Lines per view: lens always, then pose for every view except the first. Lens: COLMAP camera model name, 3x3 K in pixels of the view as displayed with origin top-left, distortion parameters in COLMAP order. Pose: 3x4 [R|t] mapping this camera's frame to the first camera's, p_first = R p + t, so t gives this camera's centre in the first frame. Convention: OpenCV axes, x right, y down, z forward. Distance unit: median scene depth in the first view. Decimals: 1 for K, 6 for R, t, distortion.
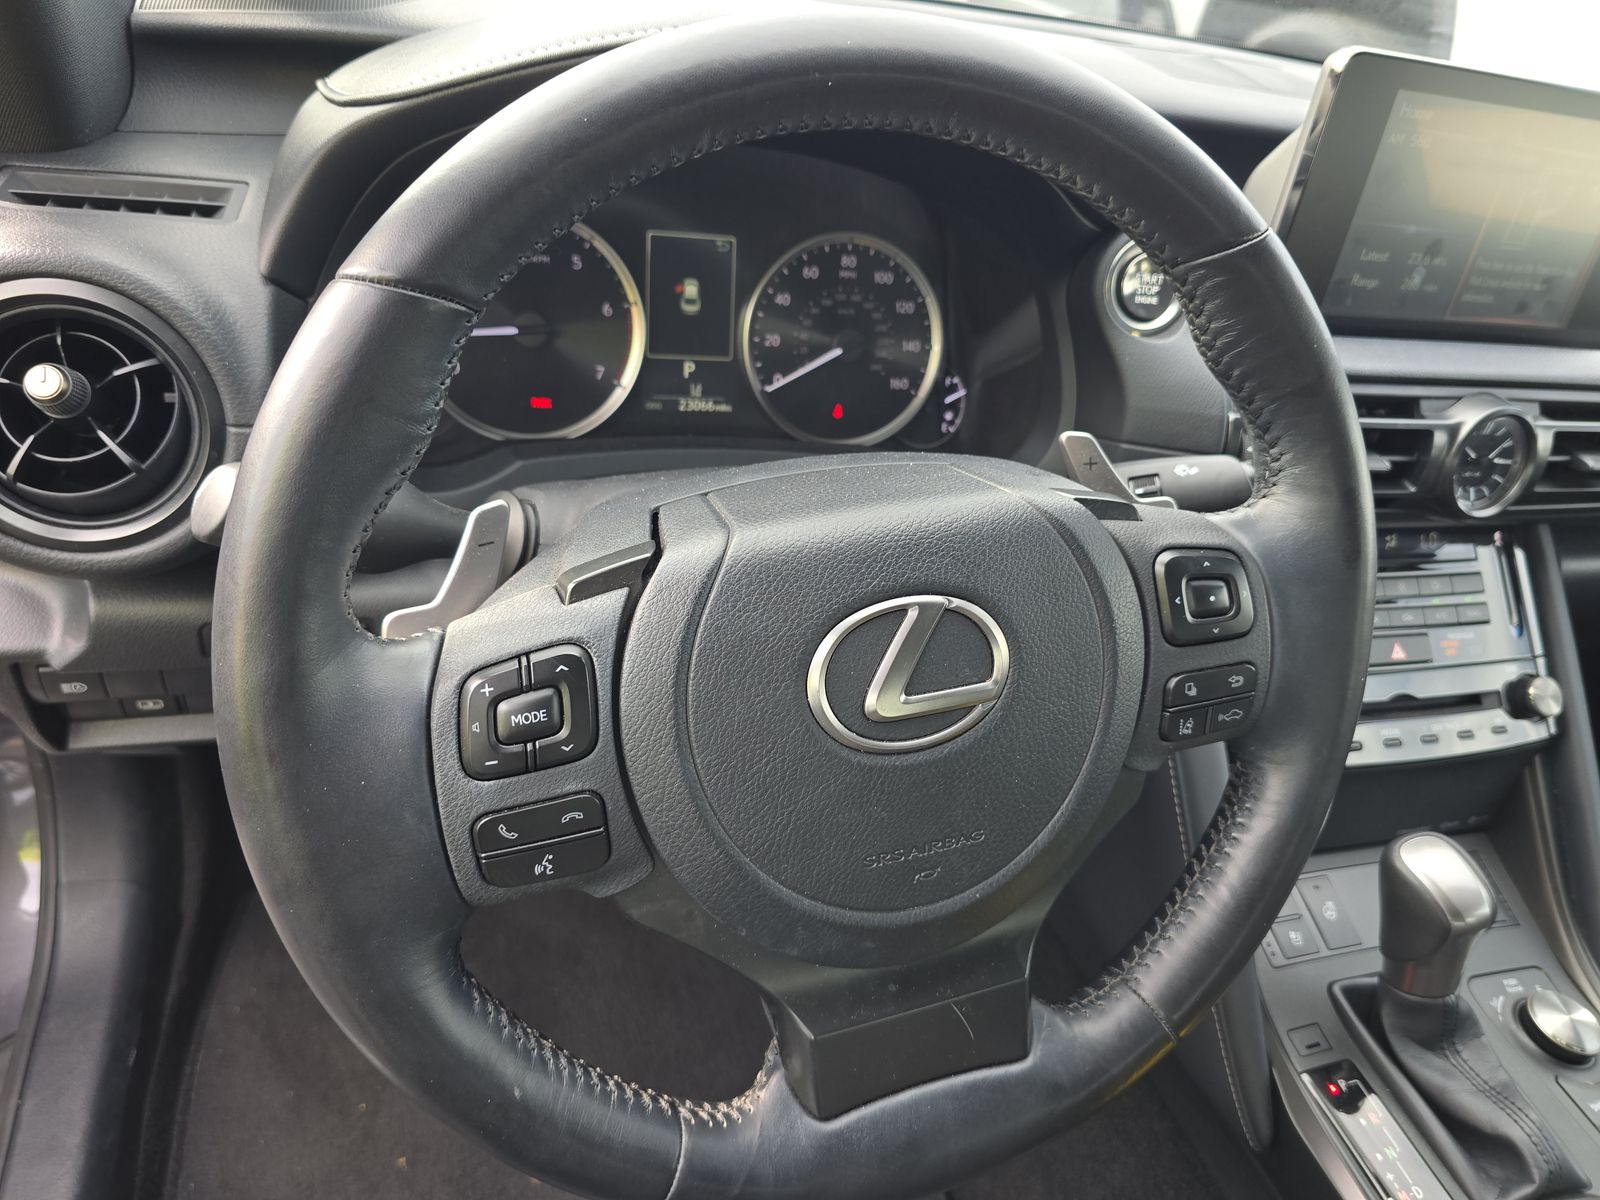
lens RADIAL K [[1074.5, 0, 800.0], [0, 1074.5, 600.0], [0, 0, 1]] dist [0.062726, -0.070961]
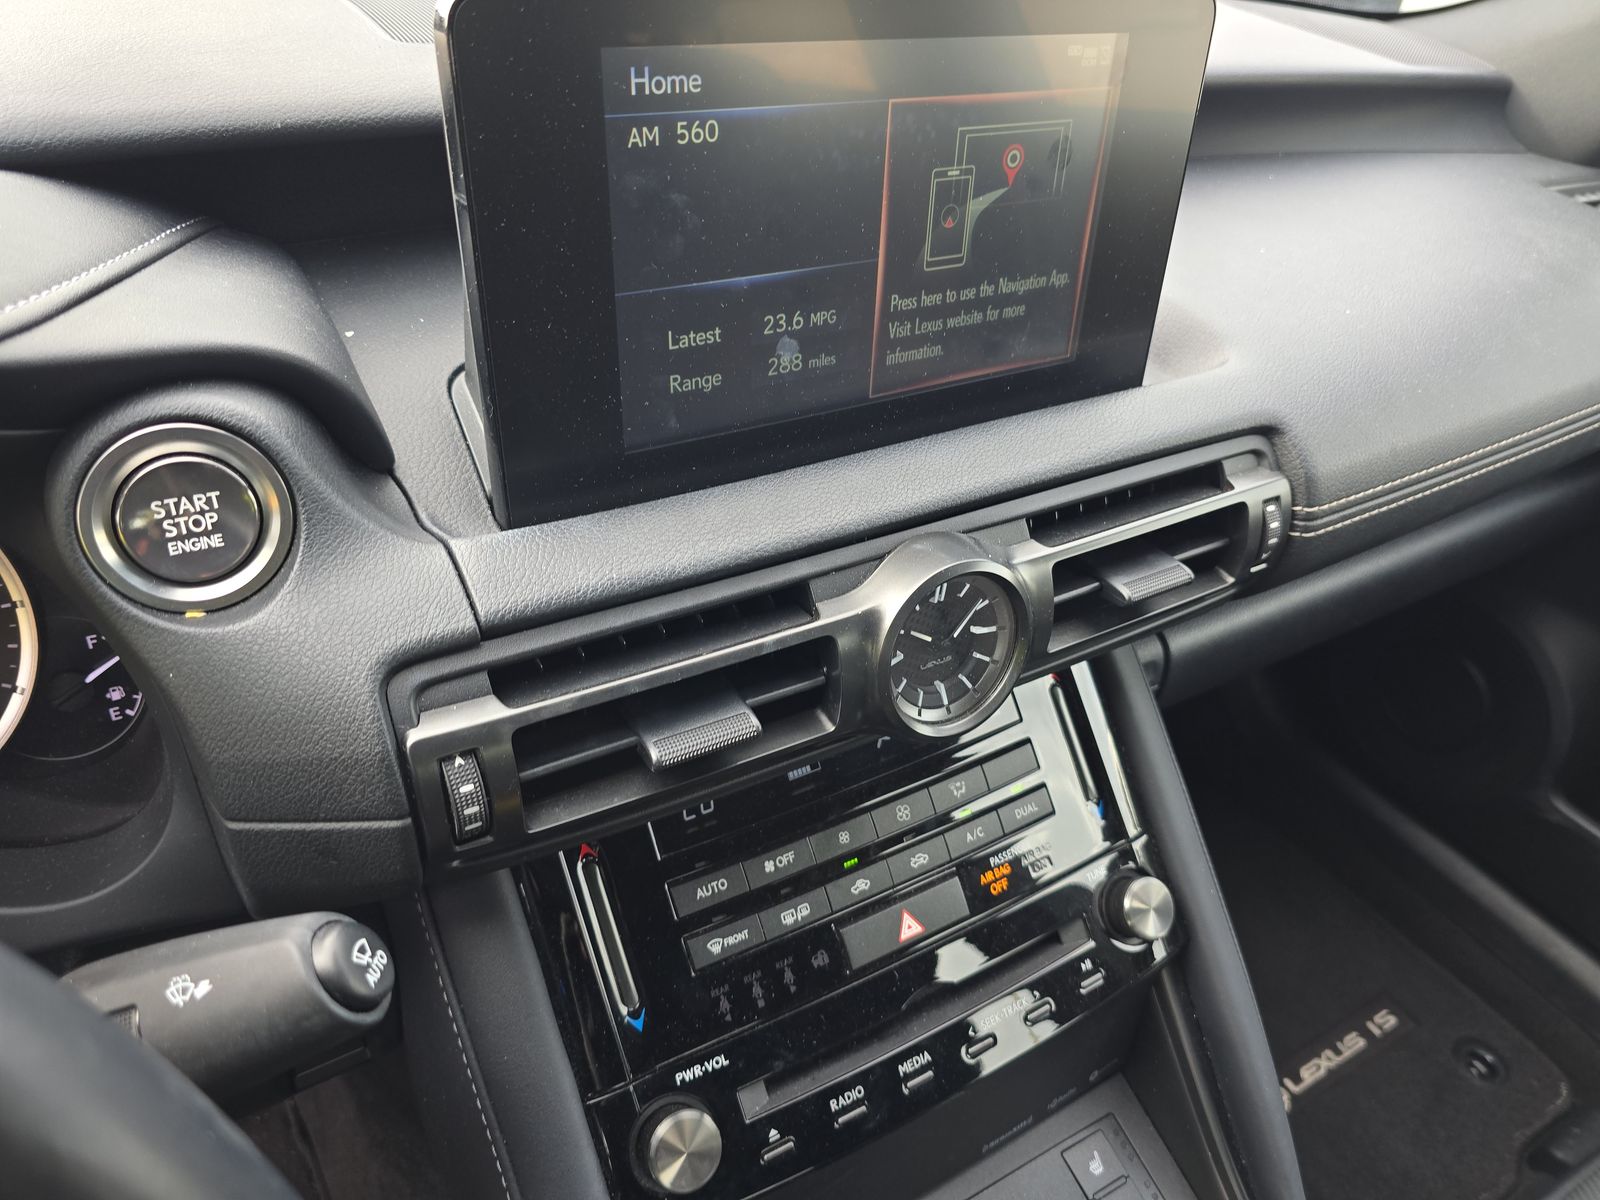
lens RADIAL K [[1074.5, 0, 800.0], [0, 1074.5, 600.0], [0, 0, 1]] dist [0.062726, -0.070961]
pose [[0.968218, -0.213189, 0.130786, 0.432367], [0.203300, 0.975424, 0.084954, -0.198279], [-0.145683, -0.055666, 0.987764, 0.384861]]
